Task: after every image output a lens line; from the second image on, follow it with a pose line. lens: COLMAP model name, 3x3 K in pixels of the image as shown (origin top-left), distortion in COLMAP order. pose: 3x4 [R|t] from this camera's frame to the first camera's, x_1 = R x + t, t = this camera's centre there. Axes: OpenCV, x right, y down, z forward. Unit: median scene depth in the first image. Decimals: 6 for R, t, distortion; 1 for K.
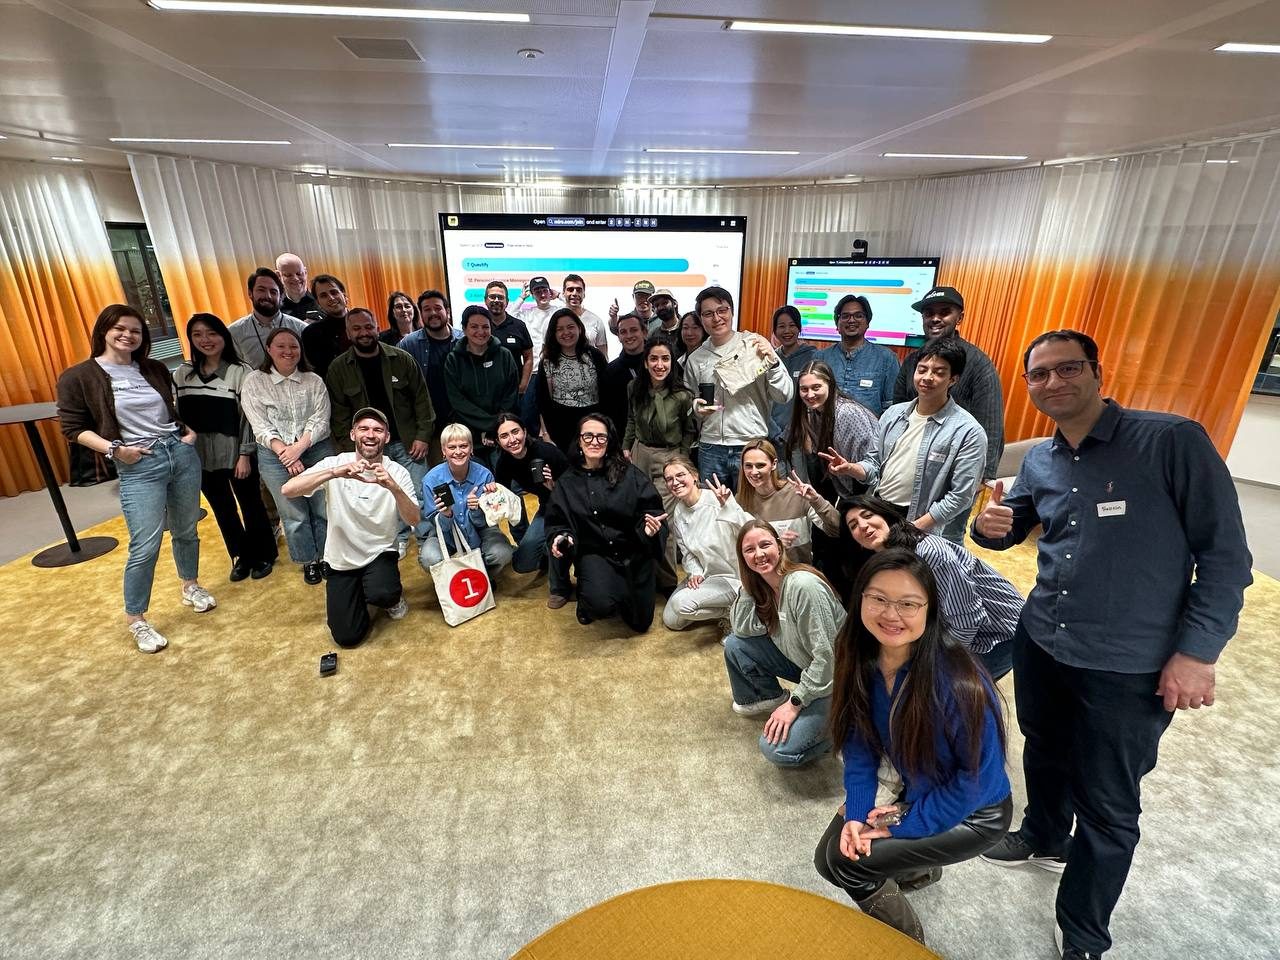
lens RADIAL K [[606.7, 0, 641.0], [0, 606.7, 483.1], [0, 0, 1]] dist [-0.001897, -0.000064]
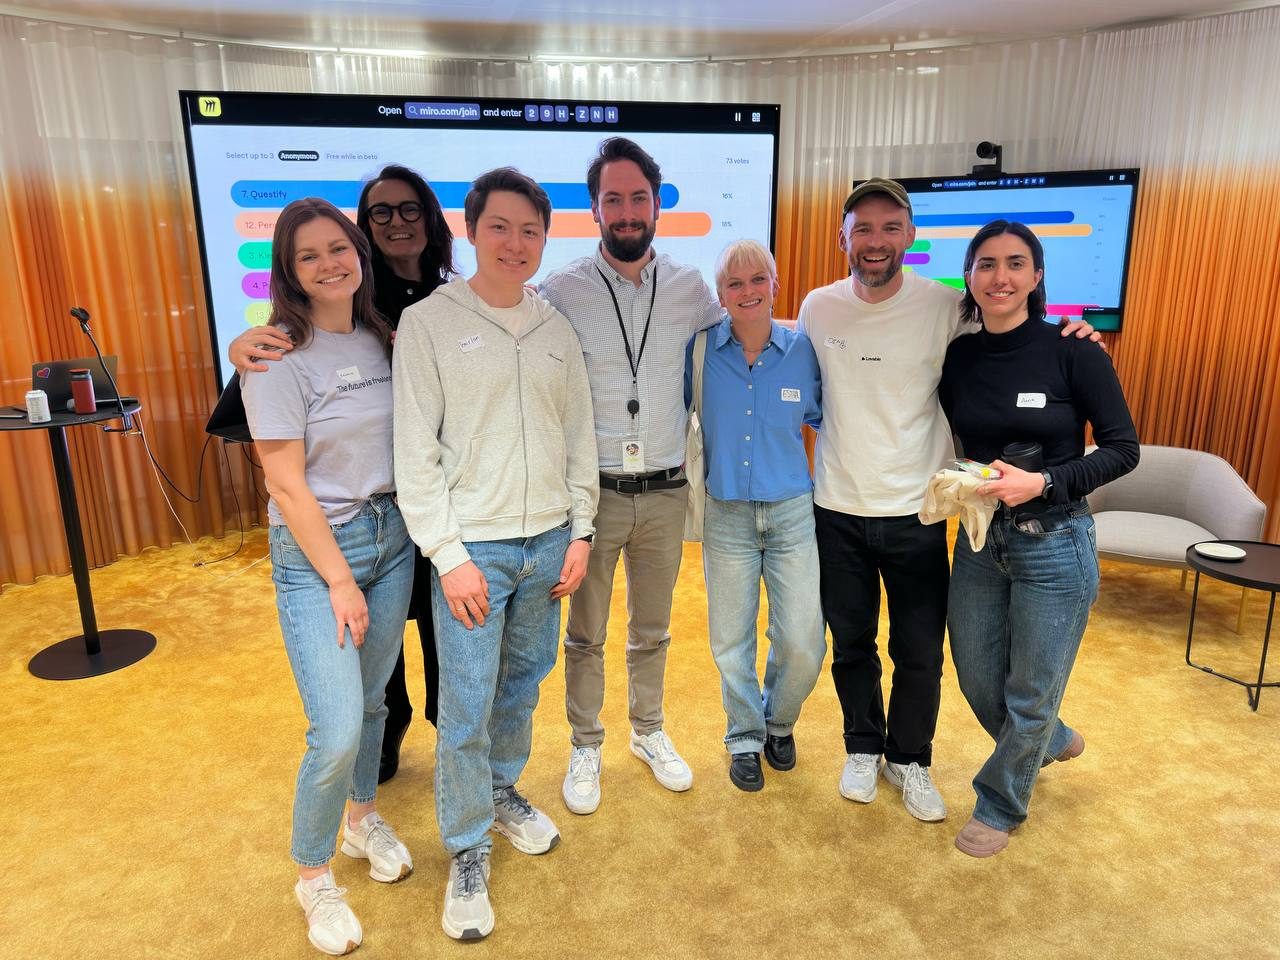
lens RADIAL K [[939.5, 0, 637.3], [0, 939.5, 477.7], [0, 0, 1]] dist [0.036456, -0.025889]
pose [[0.991103, -0.049917, 0.123382, -0.074103], [0.061426, 0.993927, -0.091305, -0.041287], [-0.118075, 0.098072, 0.988150, 0.222051]]
